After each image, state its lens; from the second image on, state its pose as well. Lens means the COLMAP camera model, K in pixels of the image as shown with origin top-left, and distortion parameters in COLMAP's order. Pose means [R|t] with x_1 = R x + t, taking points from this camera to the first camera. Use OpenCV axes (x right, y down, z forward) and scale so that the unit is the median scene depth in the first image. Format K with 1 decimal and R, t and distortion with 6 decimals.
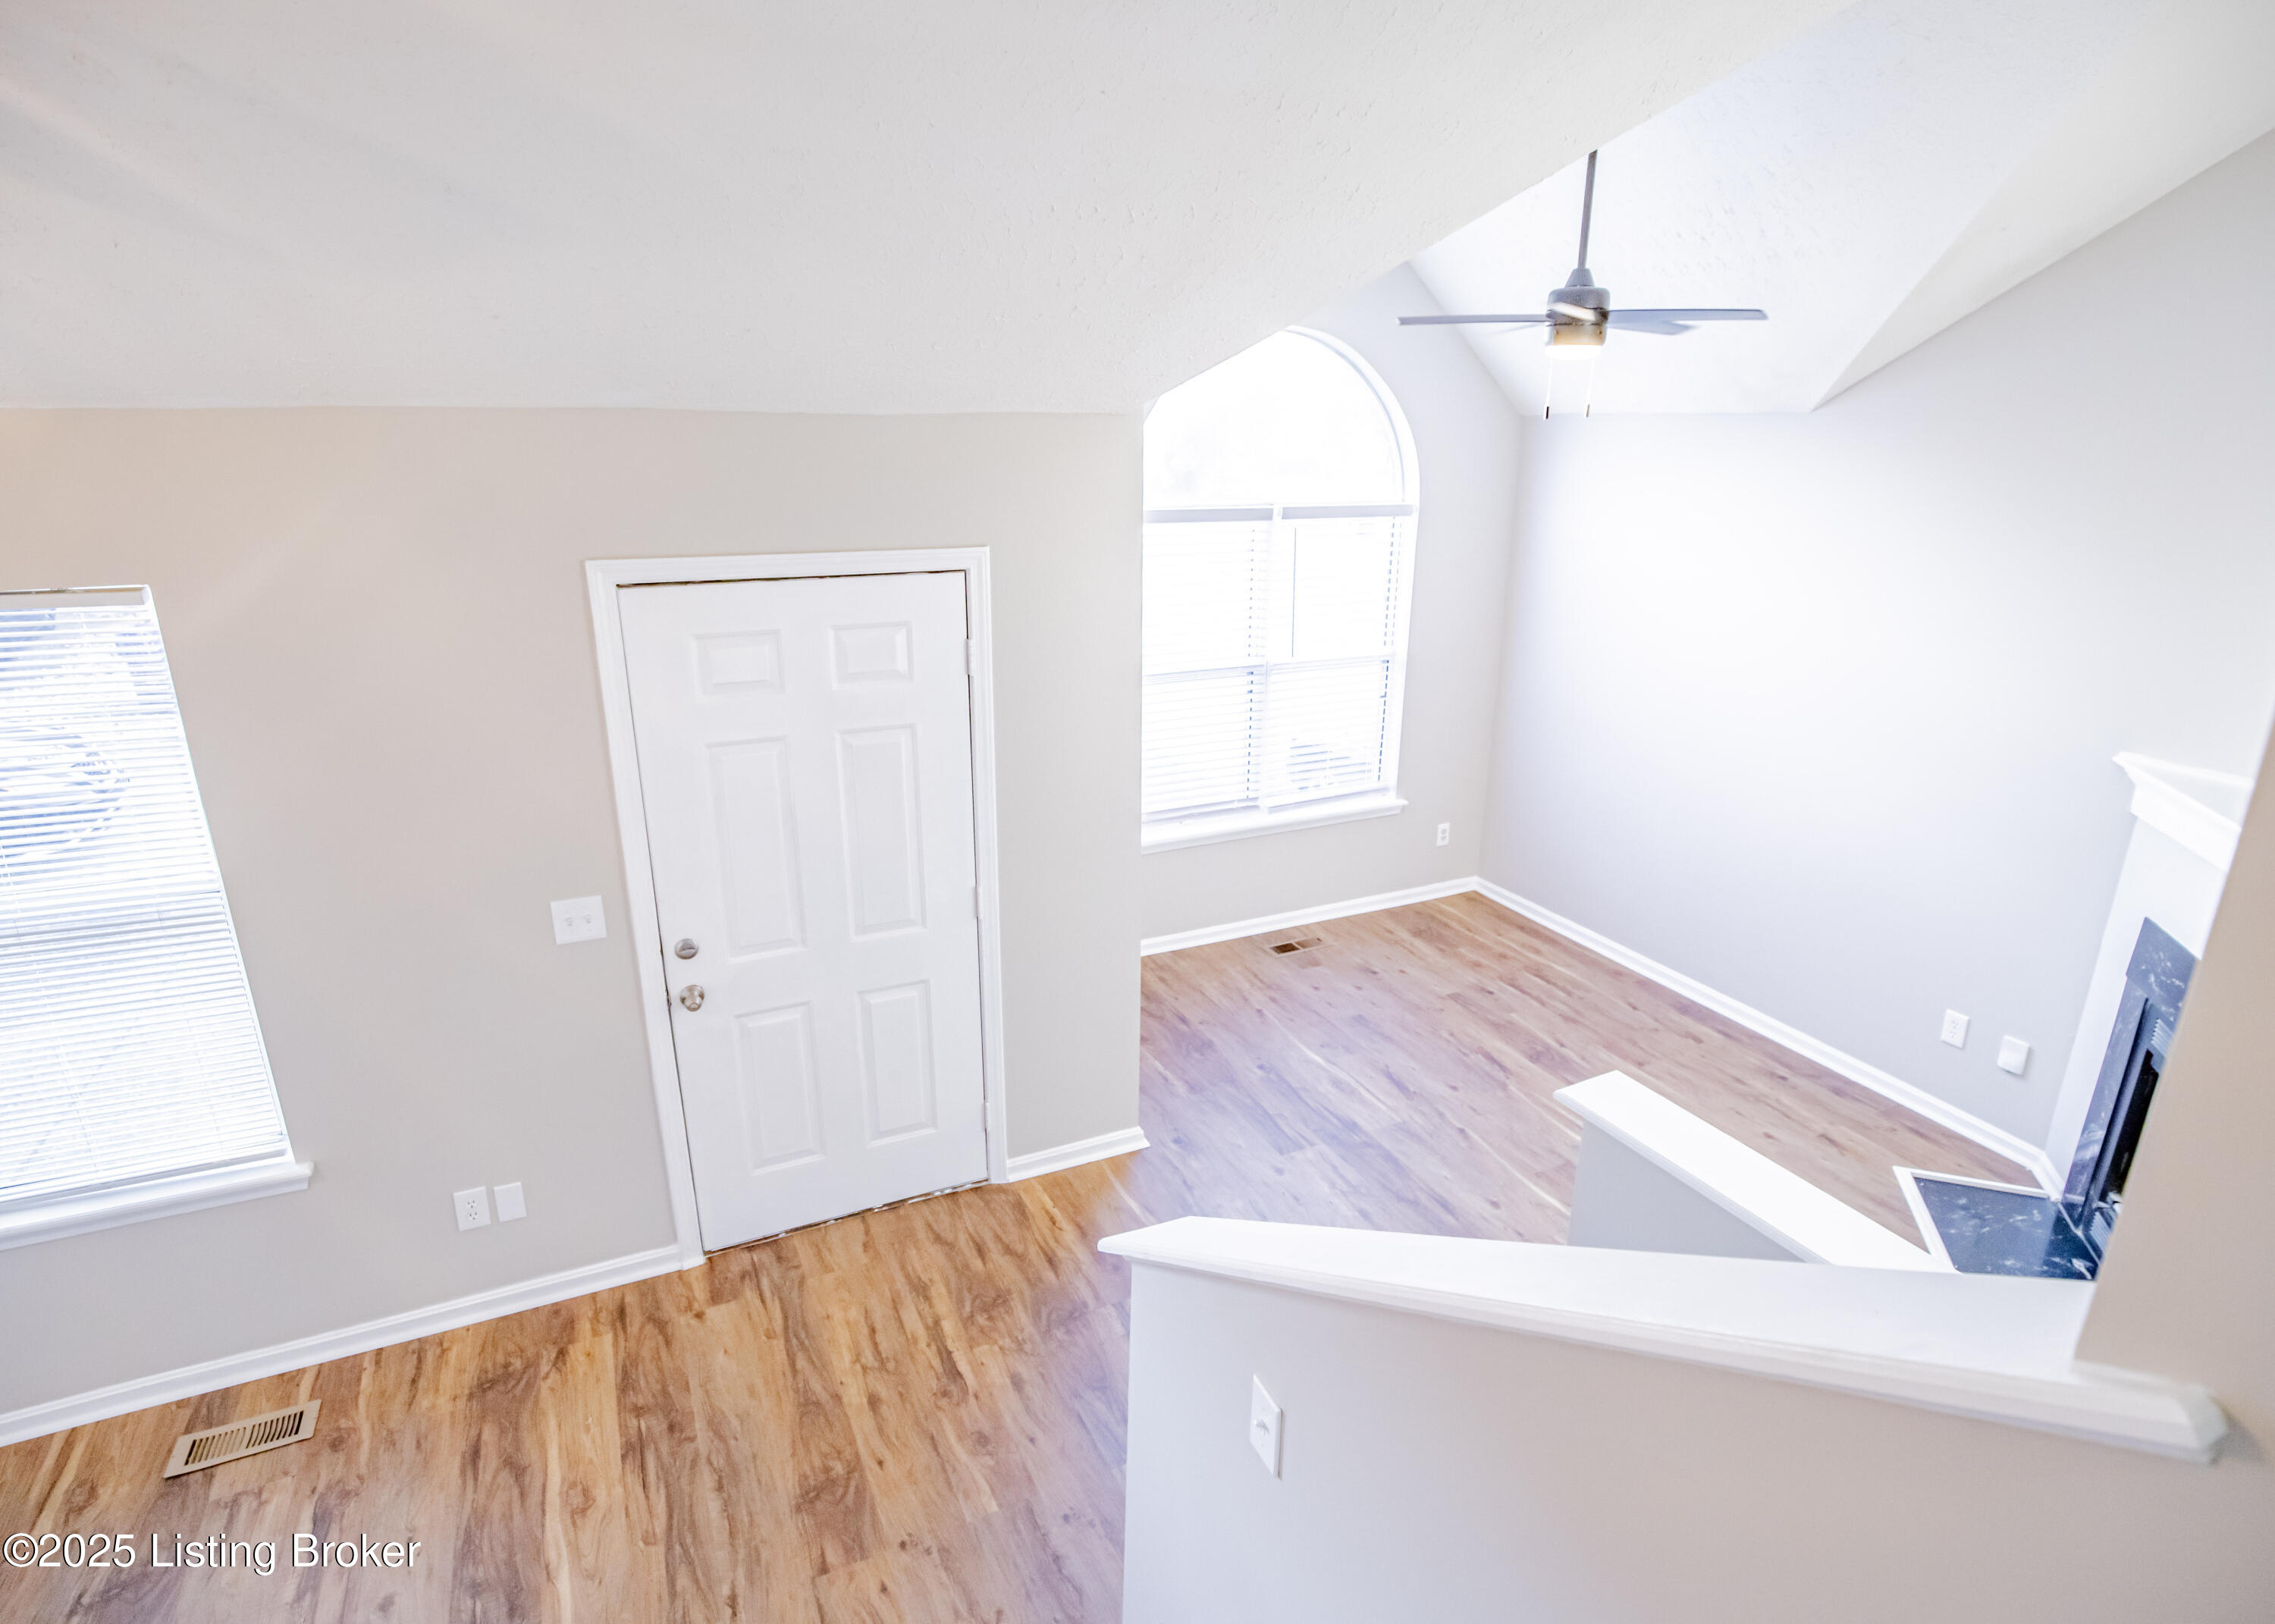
lens RADIAL K [[1170.8, 0, 1144.2], [0, 1170.8, 803.6], [0, 0, 1]] dist [-0.039990, 0.008744]
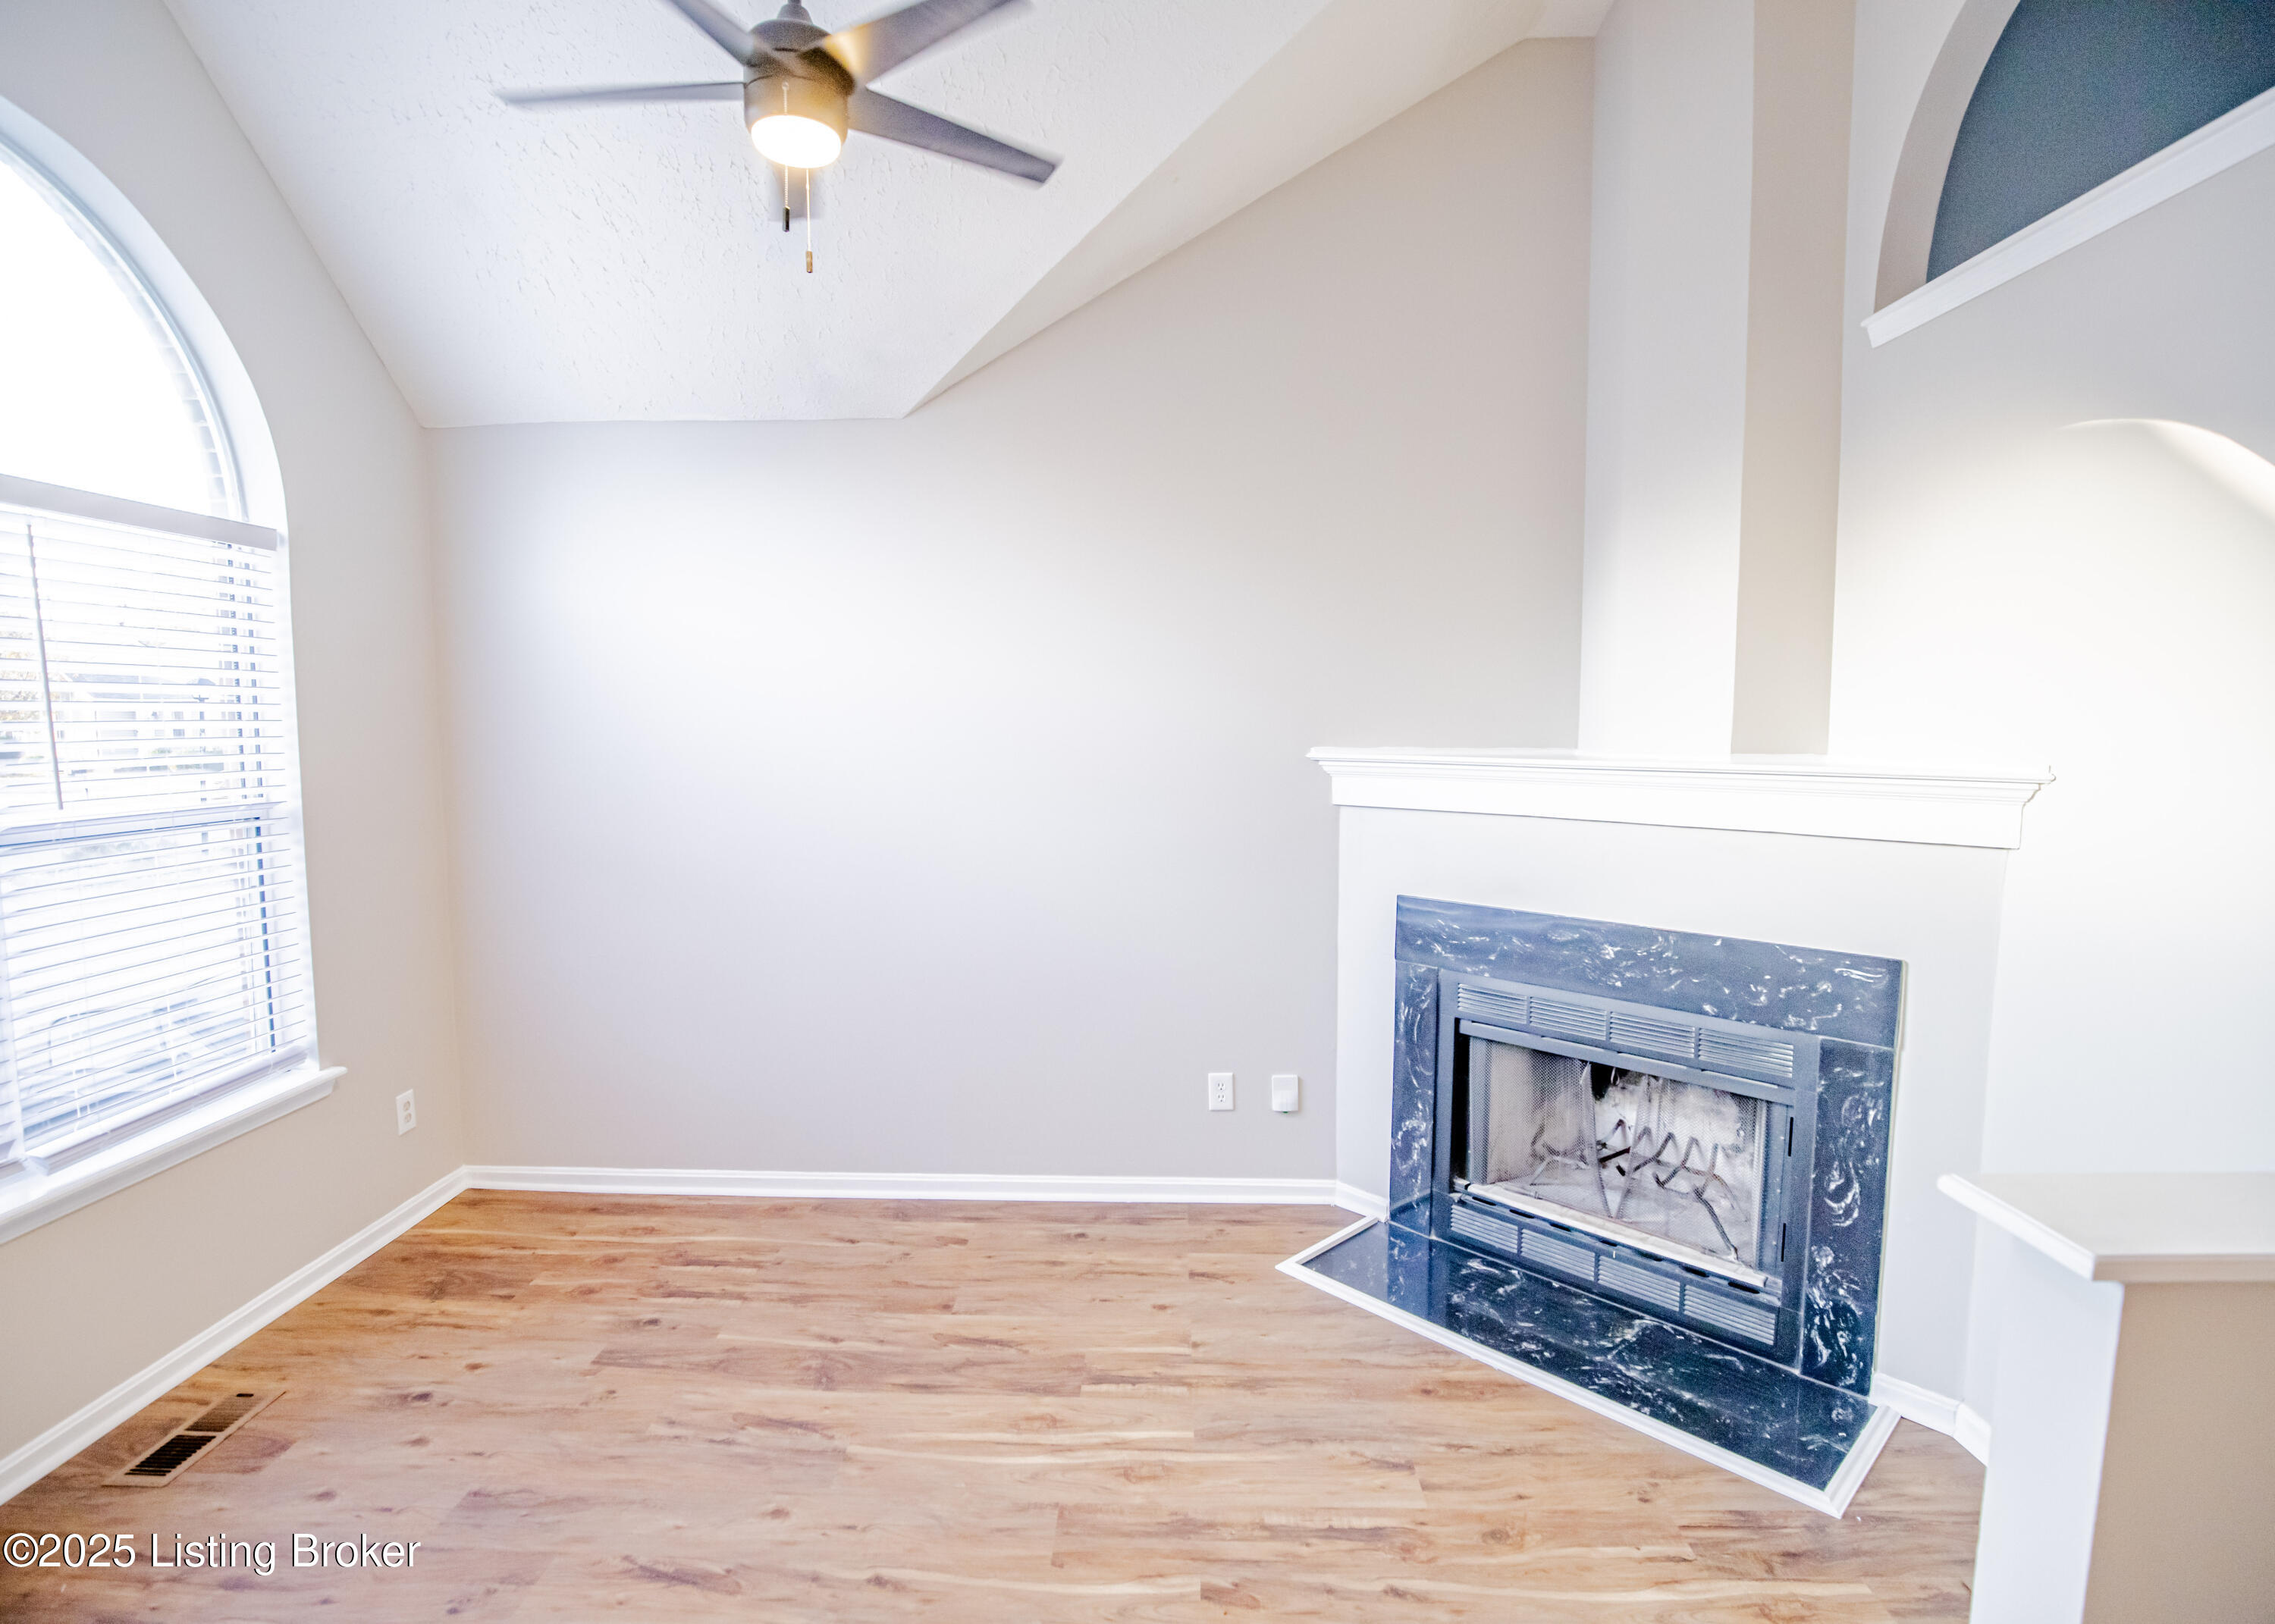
lens RADIAL K [[1123.5, 0, 1126.4], [0, 1123.5, 807.8], [0, 0, 1]] dist [-0.025831, 0.001787]
pose [[0.469700, -0.082393, 0.878973, -0.093117], [0.271480, 0.960871, -0.055002, 0.016805], [-0.840048, 0.264458, 0.473689, 0.753767]]
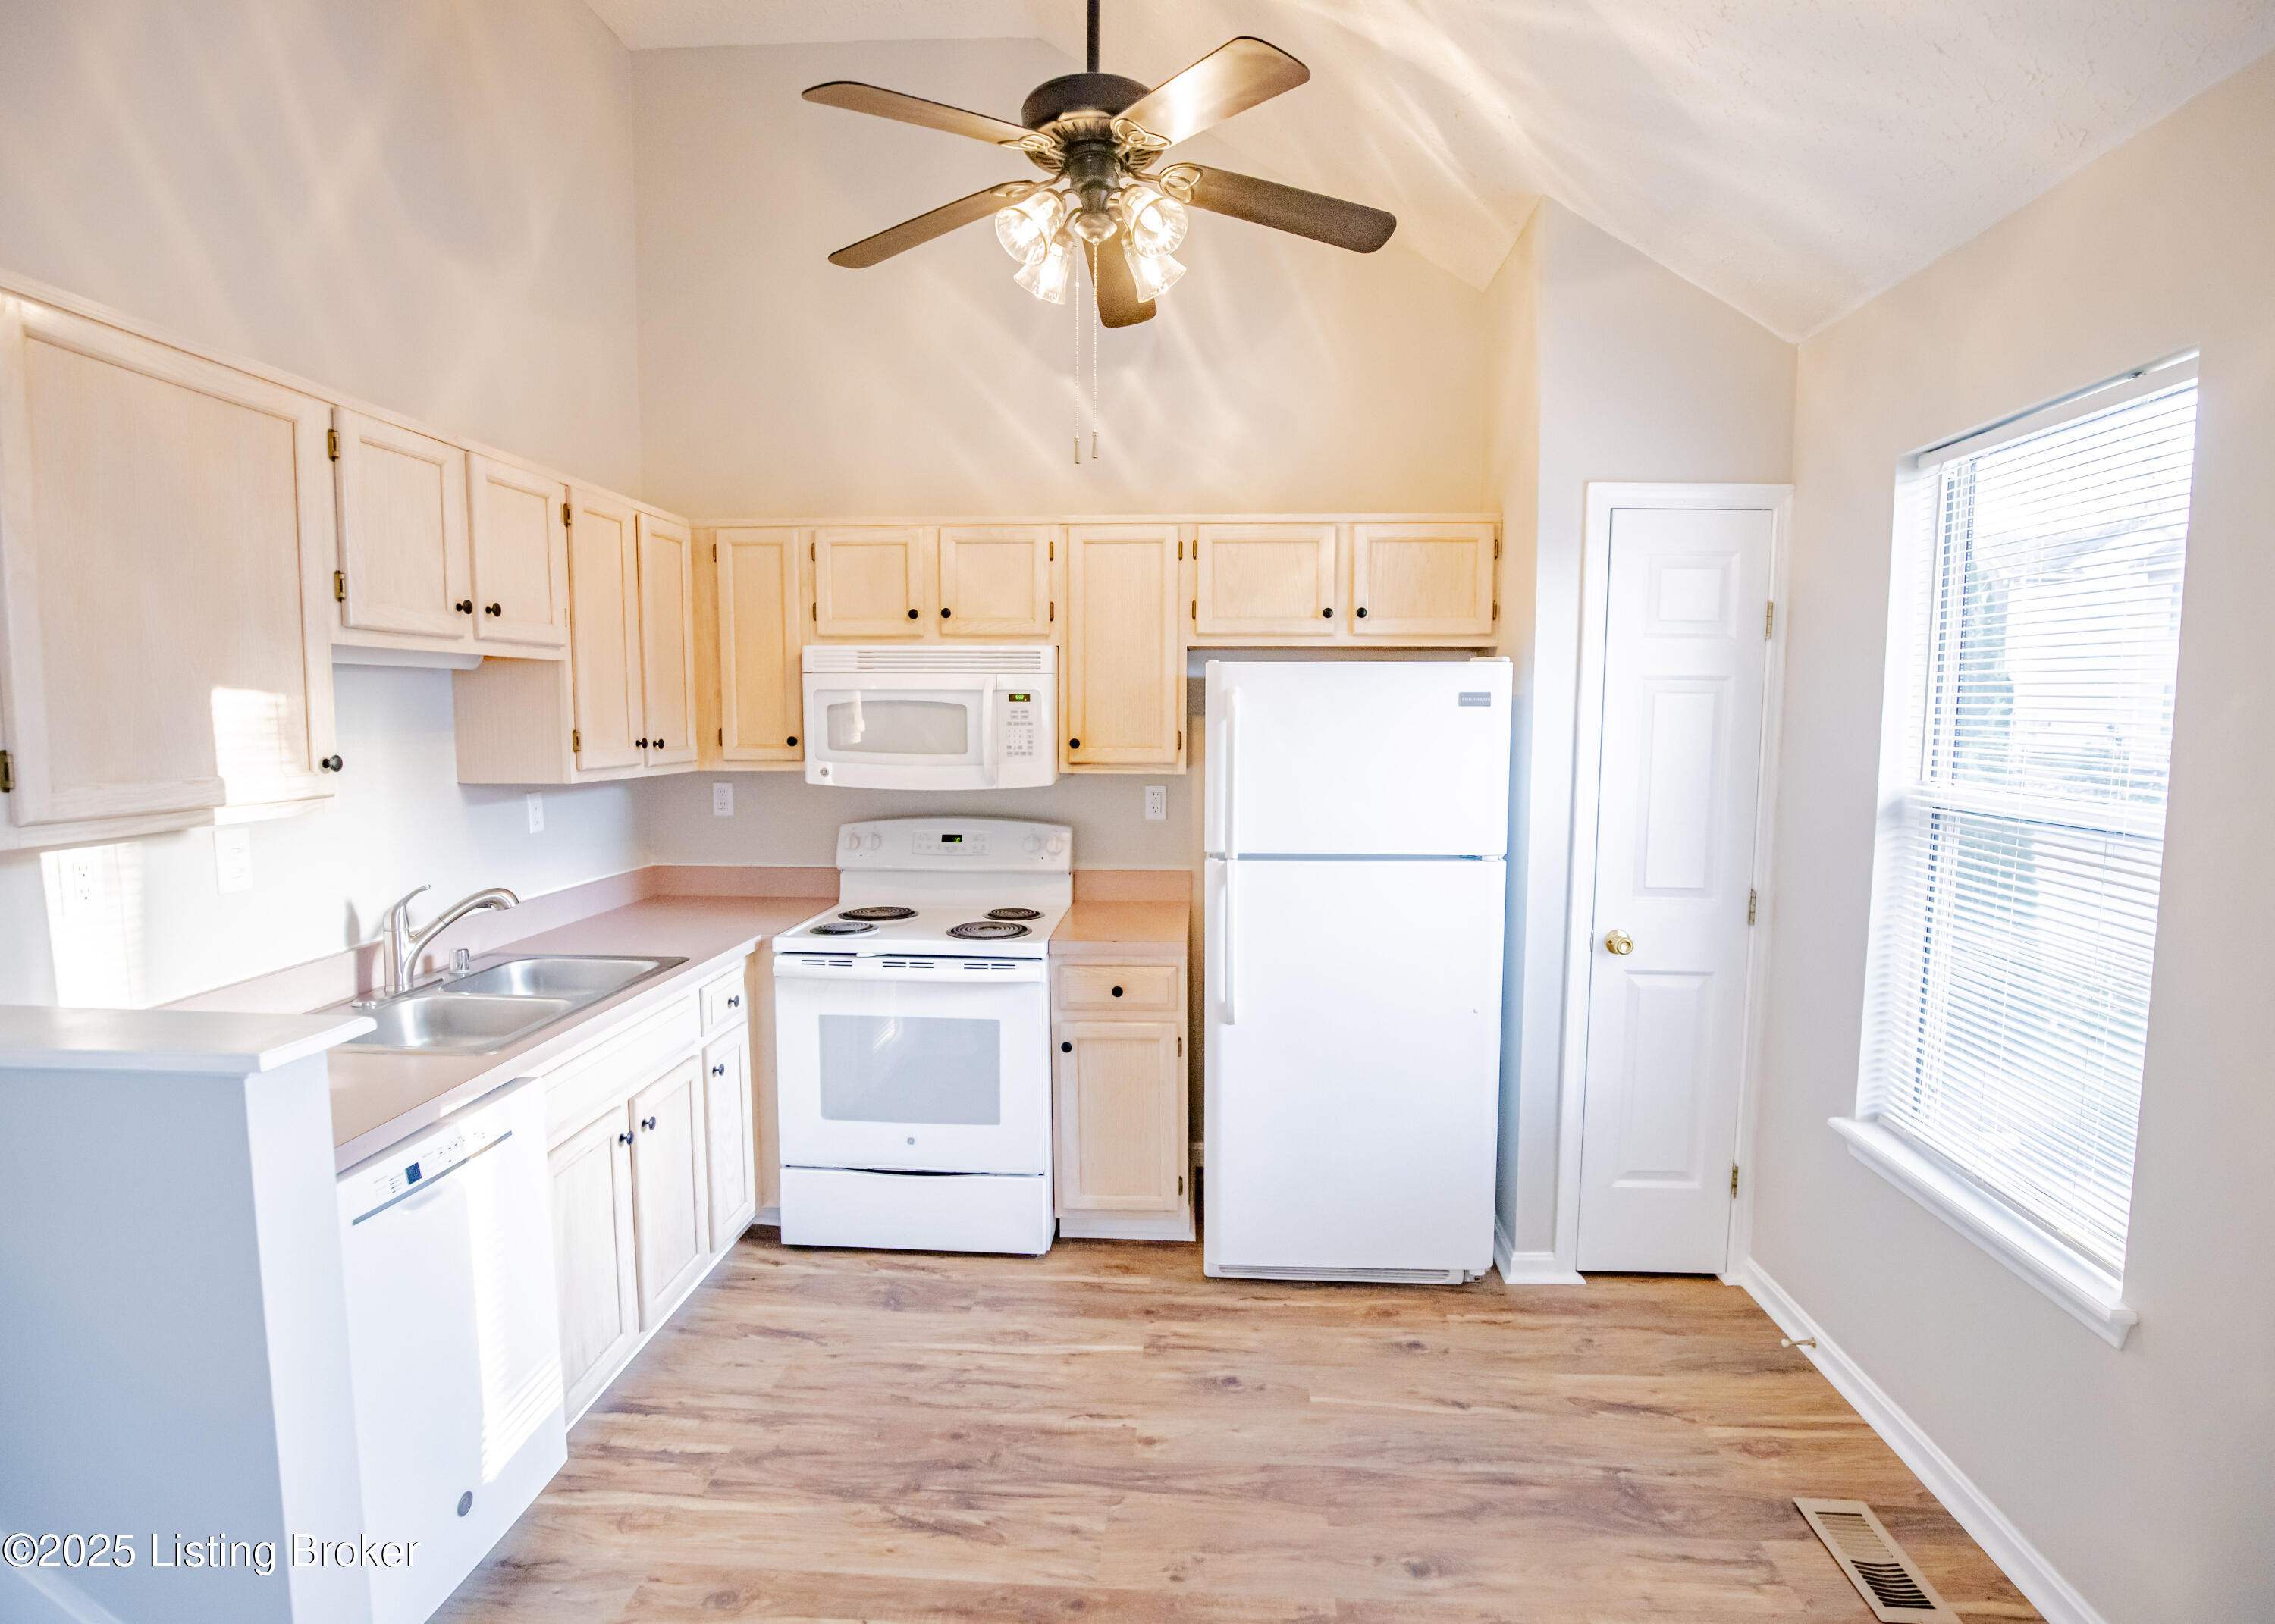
lens RADIAL K [[1143.8, 0, 1146.6], [0, 1143.8, 816.3], [0, 0, 1]] dist [-0.027385, 0.002446]
pose [[-0.489027, 0.072550, -0.869246, 0.017434], [-0.270680, 0.934717, 0.230296, 0.066025], [0.829207, 0.347909, -0.437464, 0.652558]]
